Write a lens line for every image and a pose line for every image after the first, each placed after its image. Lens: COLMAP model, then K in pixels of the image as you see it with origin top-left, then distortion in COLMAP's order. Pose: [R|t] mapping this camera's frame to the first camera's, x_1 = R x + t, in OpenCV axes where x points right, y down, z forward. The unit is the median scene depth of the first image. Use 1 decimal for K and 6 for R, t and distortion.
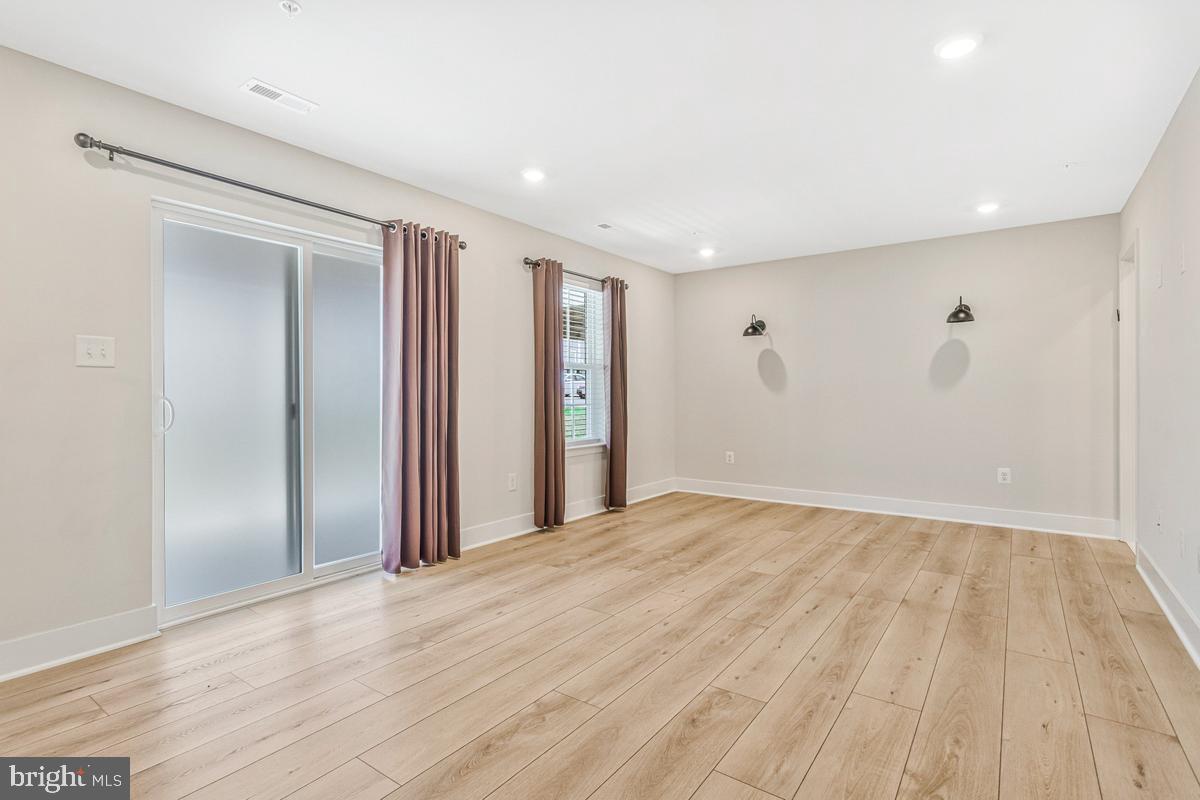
lens RADIAL K [[584.3, 0, 601.1], [0, 584.3, 396.1], [0, 0, 1]] dist [0.003606, 0.002367]
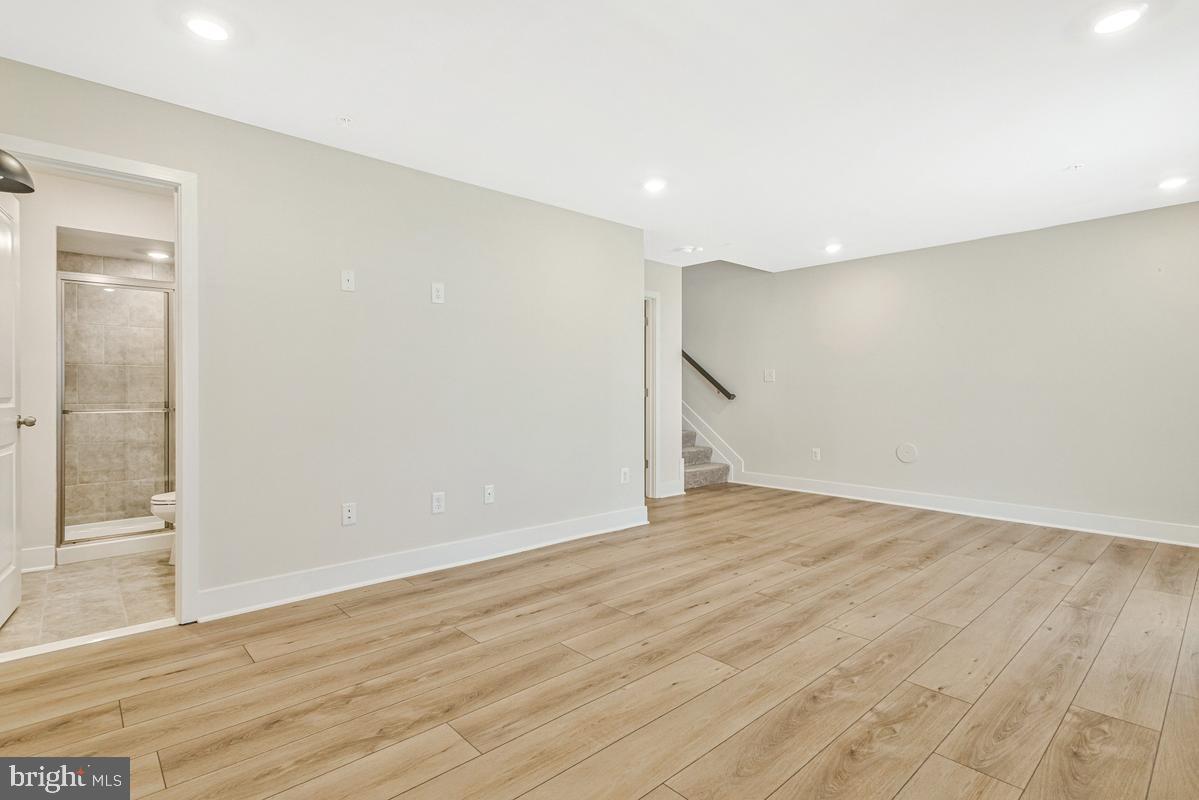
lens RADIAL K [[583.8, 0, 597.7], [0, 583.8, 389.5], [0, 0, 1]] dist [0.003606, 0.002367]
pose [[-0.978117, 0.002241, 0.208043, 0.313477], [0.002013, 0.999997, -0.001305, -0.003071], [-0.208046, -0.000858, -0.978119, 1.963498]]
